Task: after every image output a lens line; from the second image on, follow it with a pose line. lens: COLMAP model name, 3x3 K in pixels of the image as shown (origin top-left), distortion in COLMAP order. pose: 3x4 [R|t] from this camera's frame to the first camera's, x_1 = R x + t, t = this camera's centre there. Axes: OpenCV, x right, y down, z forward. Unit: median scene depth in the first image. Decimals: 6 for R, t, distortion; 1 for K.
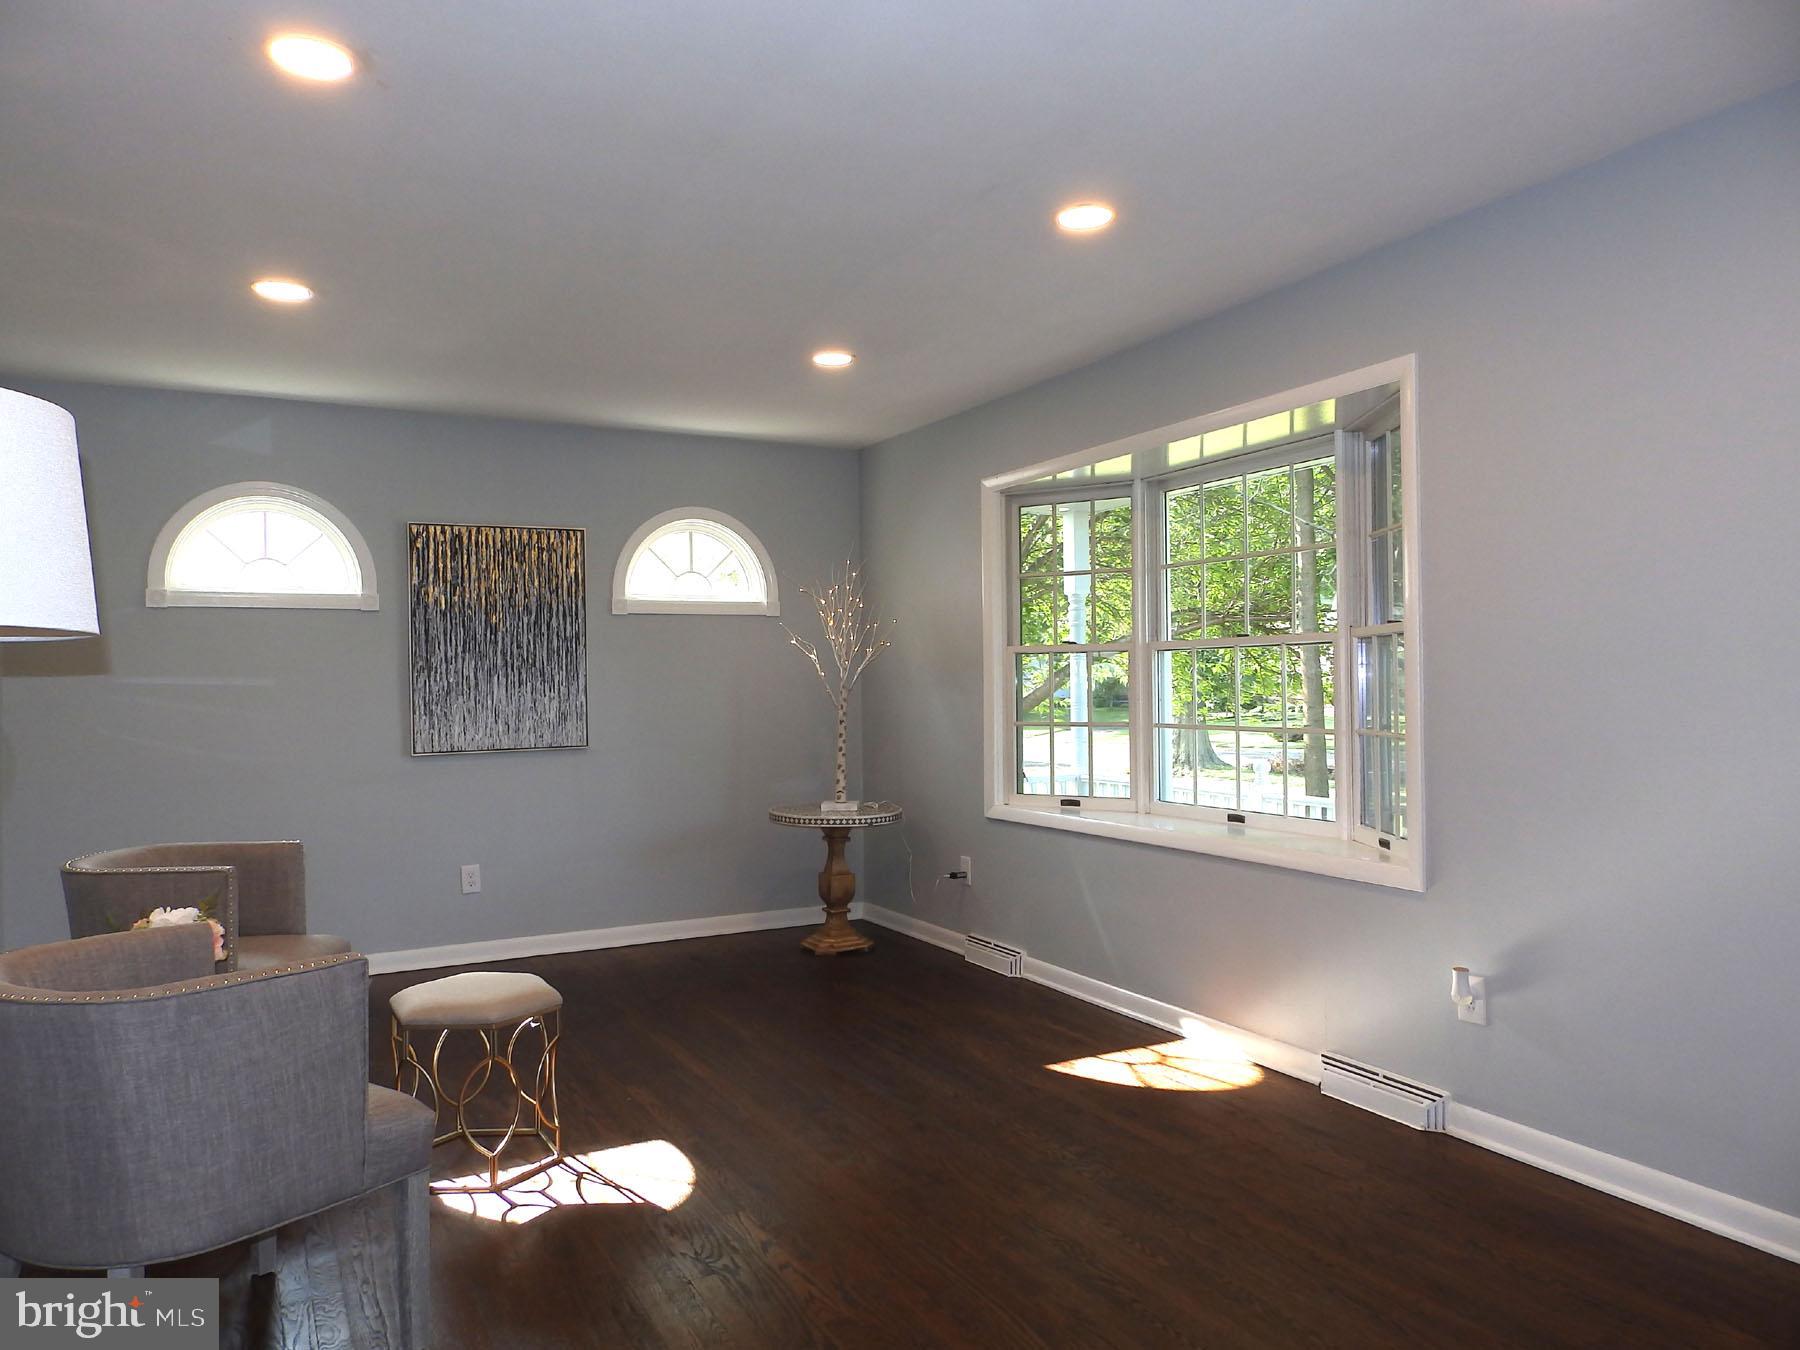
lens RADIAL K [[1247.1, 0, 902.9], [0, 1247.1, 681.2], [0, 0, 1]] dist [0.037766, -0.000699]
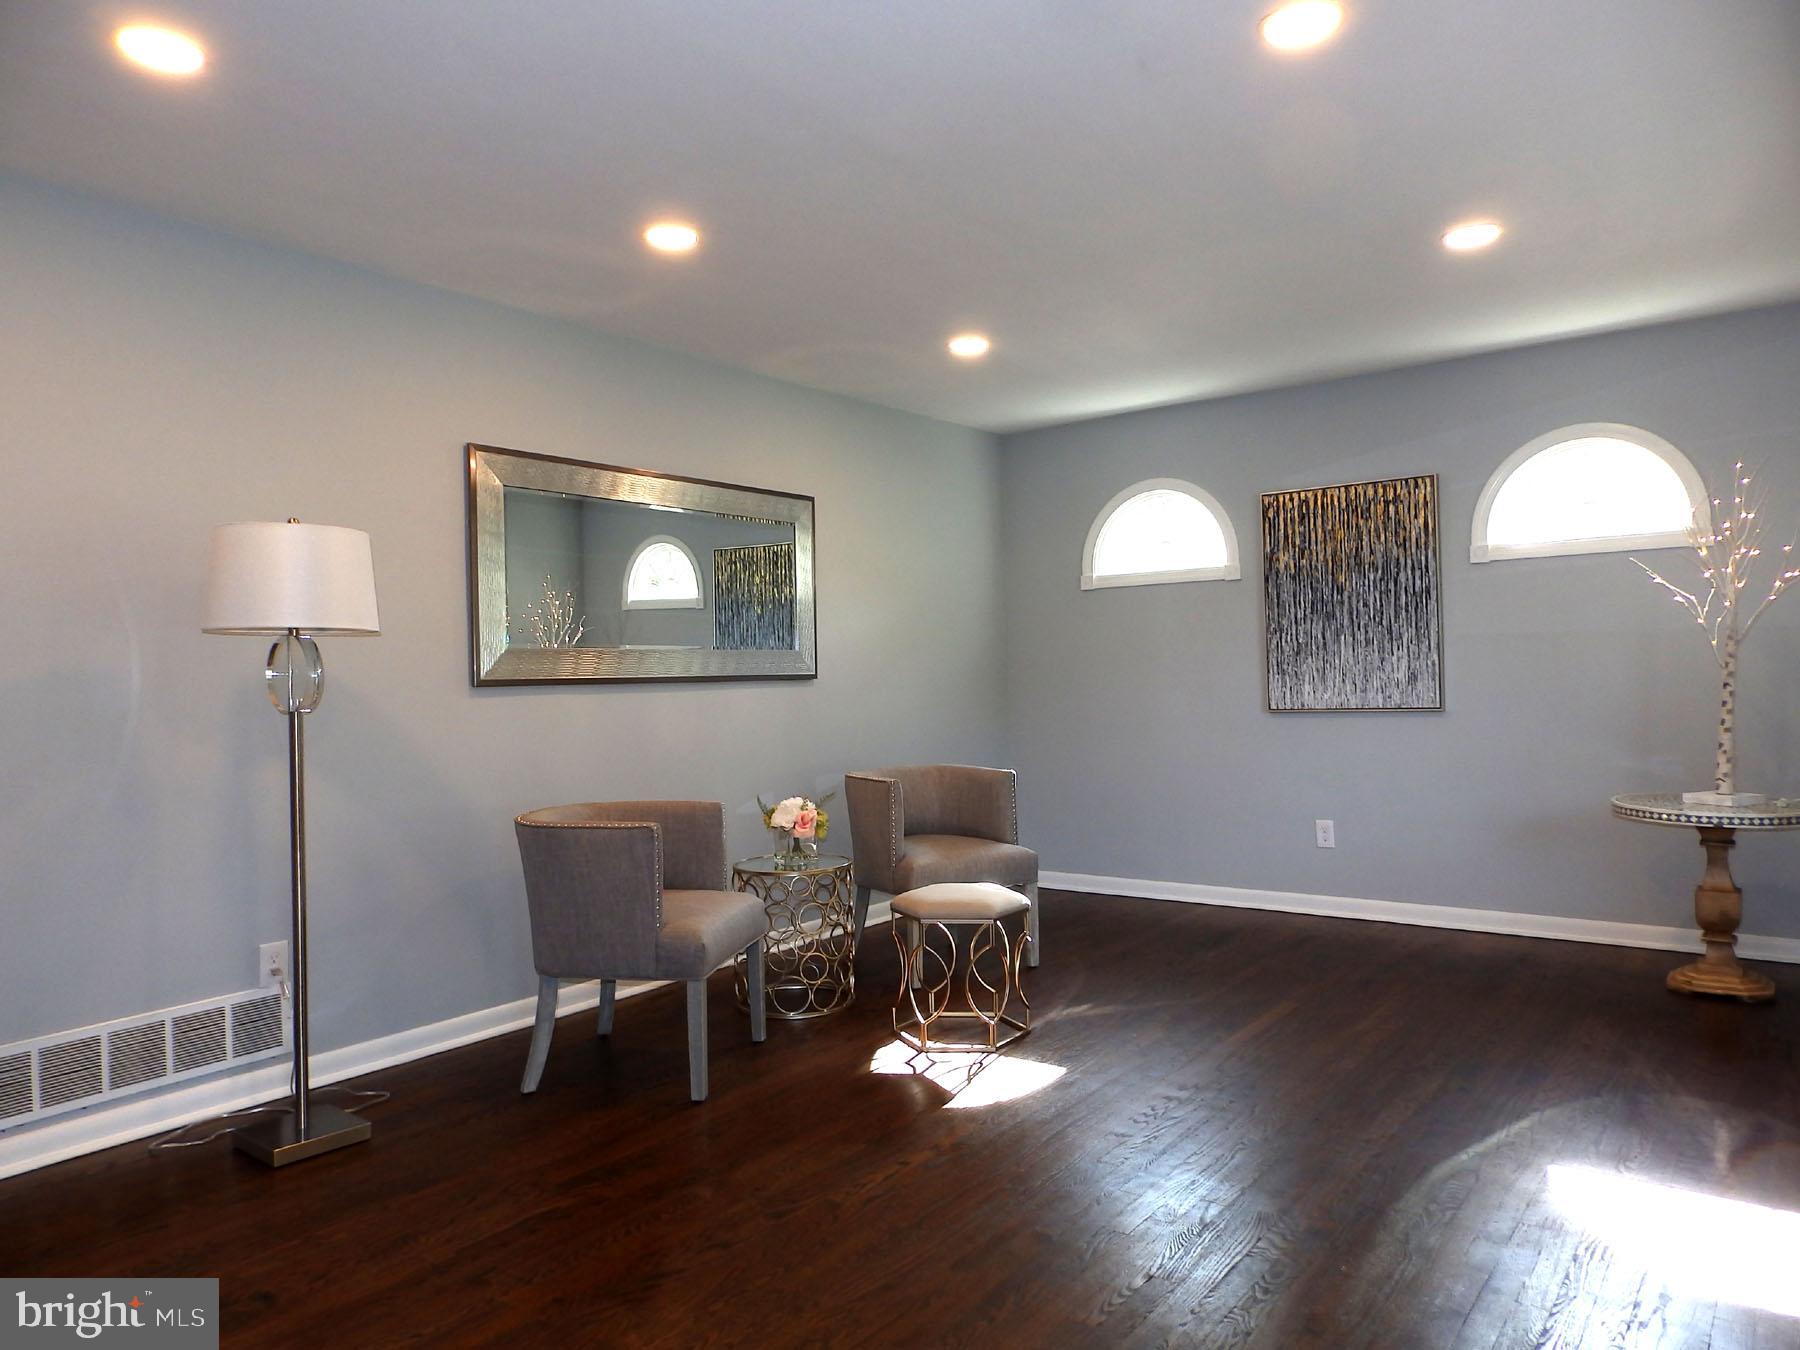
lens RADIAL K [[1247.1, 0, 898.5], [0, 1247.1, 673.3], [0, 0, 1]] dist [0.037766, -0.000699]
pose [[0.427048, 0.000761, -0.904229, 0.427656], [0.020140, 0.999744, 0.010353, 0.008434], [0.904005, -0.022632, 0.426923, 0.247382]]
